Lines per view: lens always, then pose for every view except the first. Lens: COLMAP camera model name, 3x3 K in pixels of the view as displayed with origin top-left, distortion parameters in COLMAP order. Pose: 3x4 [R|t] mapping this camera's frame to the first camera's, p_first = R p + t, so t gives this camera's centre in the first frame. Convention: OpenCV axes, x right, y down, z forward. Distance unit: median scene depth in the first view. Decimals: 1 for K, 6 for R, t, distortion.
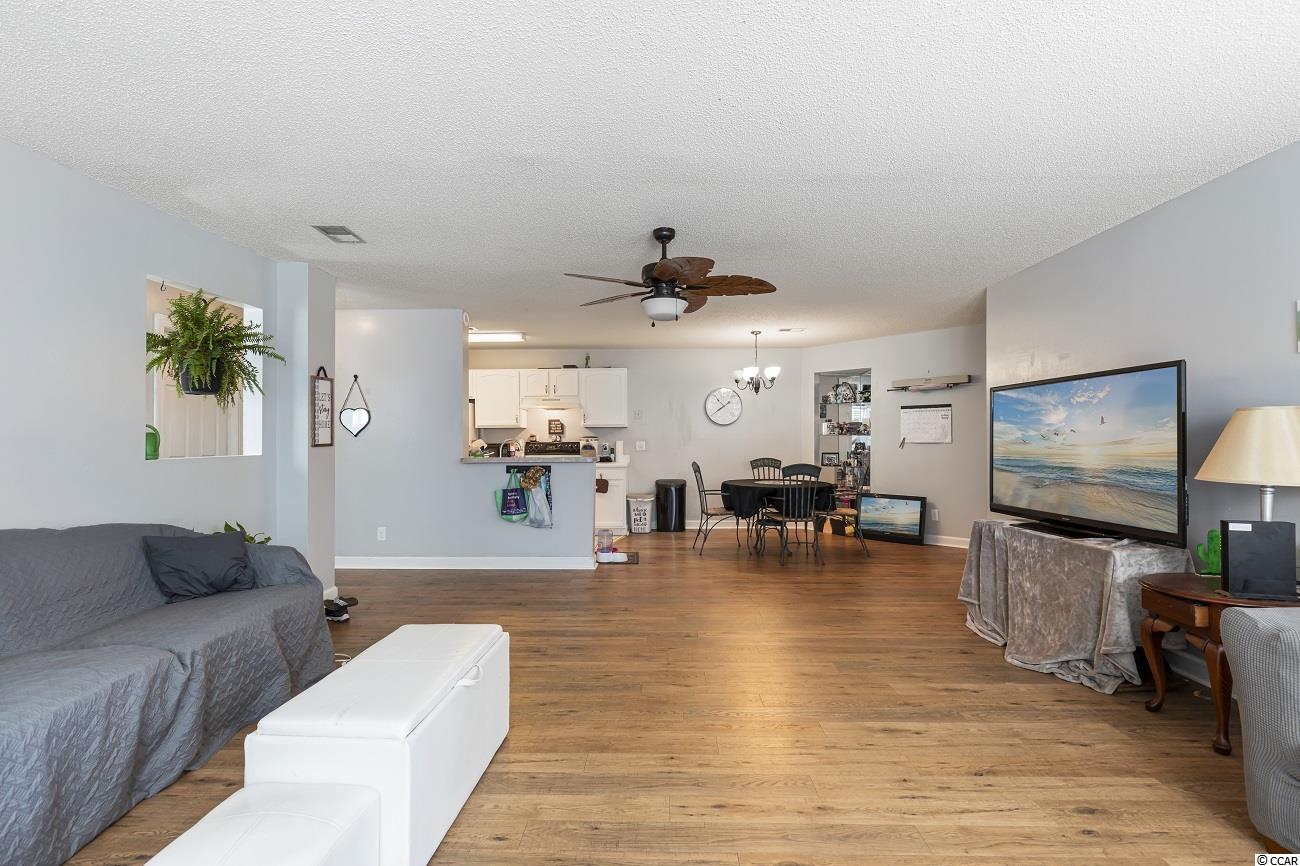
lens RADIAL K [[580.9, 0, 650.9], [0, 580.9, 439.3], [0, 0, 1]] dist [0.010979, 0.000040]
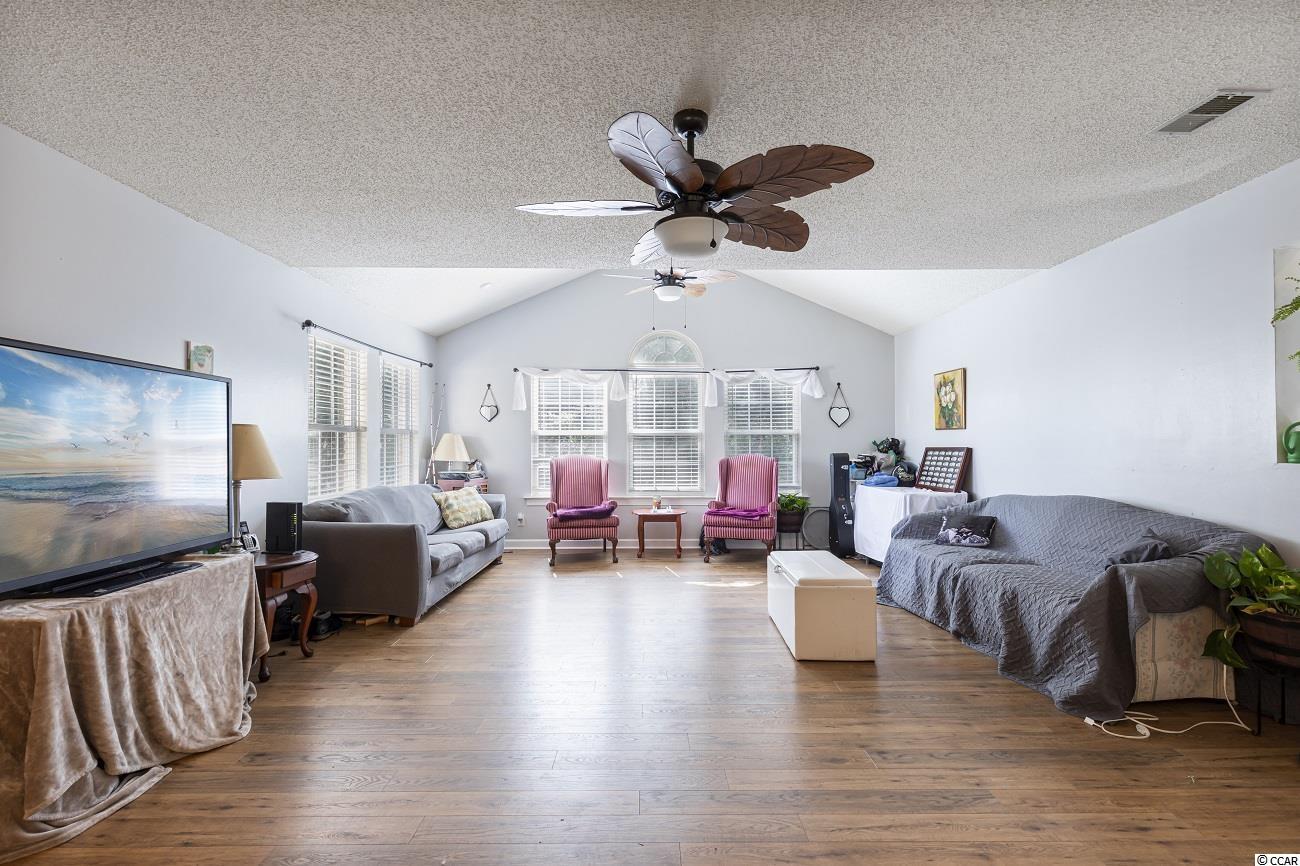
lens RADIAL K [[580.9, 0, 650.9], [0, 580.9, 439.3], [0, 0, 1]] dist [0.010979, 0.000040]
pose [[-0.999677, 0.004456, -0.025013, 0.076077], [0.004824, 0.999881, -0.014652, 0.004816], [0.024944, -0.014767, -0.999580, 1.428672]]
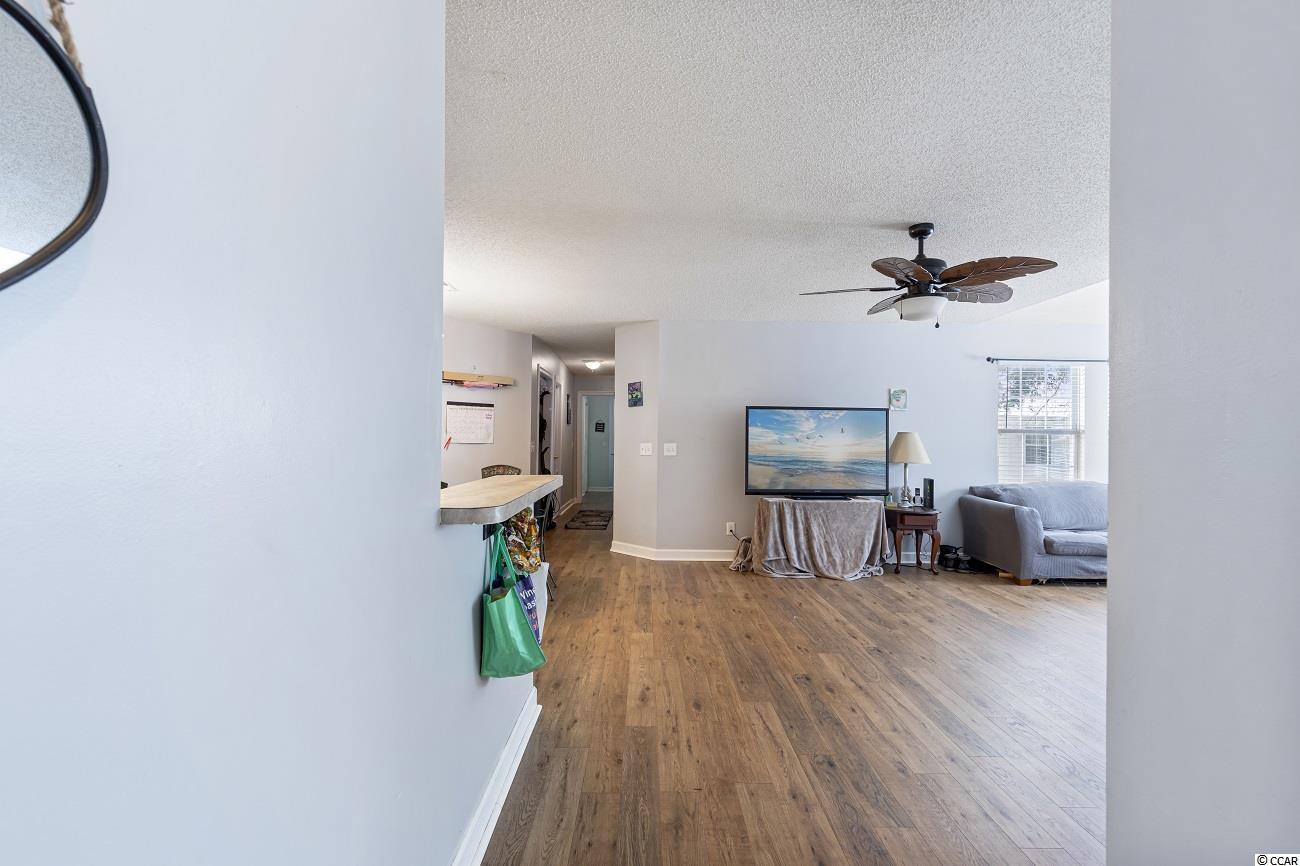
lens RADIAL K [[580.9, 0, 650.9], [0, 580.9, 439.3], [0, 0, 1]] dist [0.010979, 0.000040]
pose [[-0.028636, 0.008258, 0.999556, -0.802492], [-0.013195, 0.999876, -0.008639, 0.006272], [-0.999503, -0.013437, -0.028523, 1.279752]]
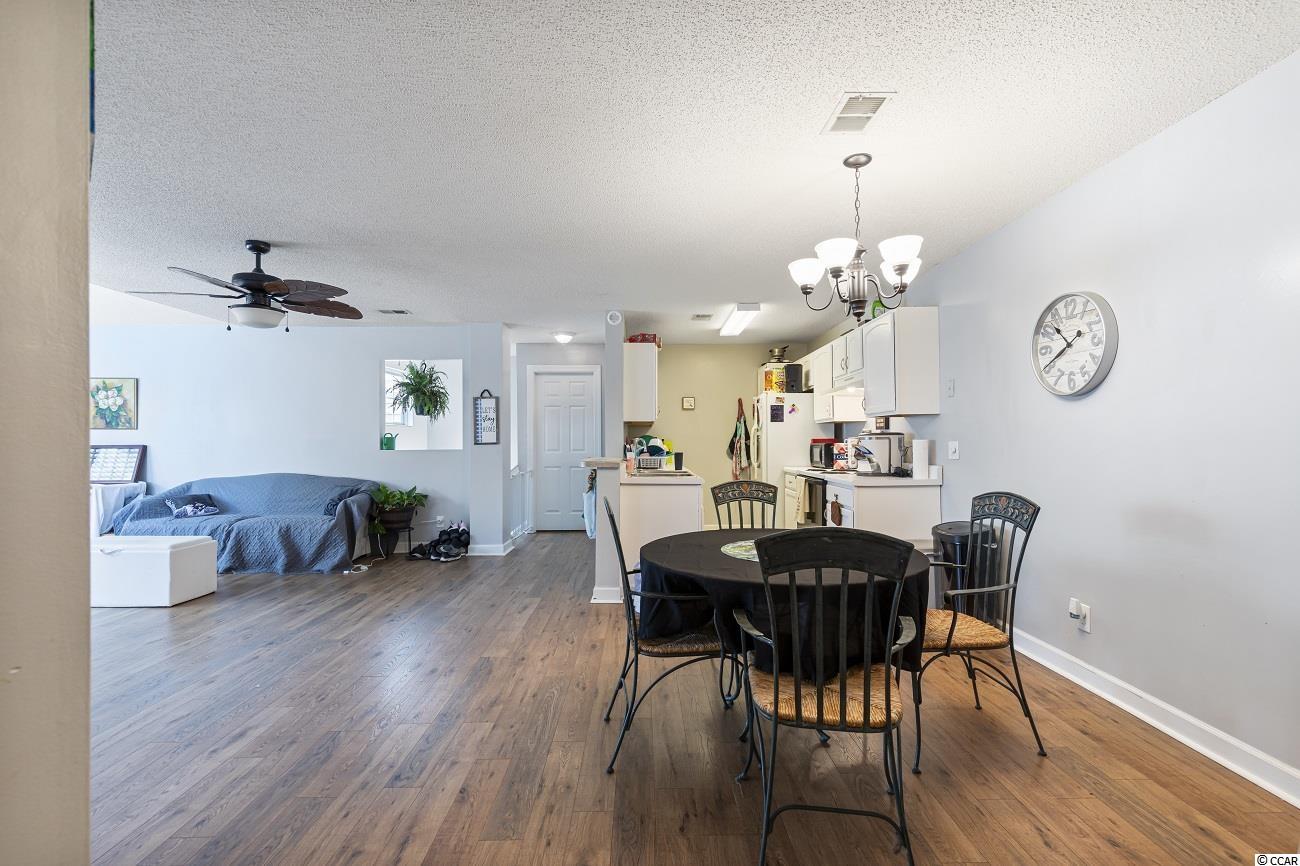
lens RADIAL K [[590.8, 0, 649.8], [0, 590.8, 438.8], [0, 0, 1]] dist [0.020898, 0.000174]
pose [[0.028155, -0.003090, -0.999599, 0.979407], [0.007252, 0.999970, -0.002887, 0.005314], [0.999577, -0.007168, 0.028176, 1.463443]]
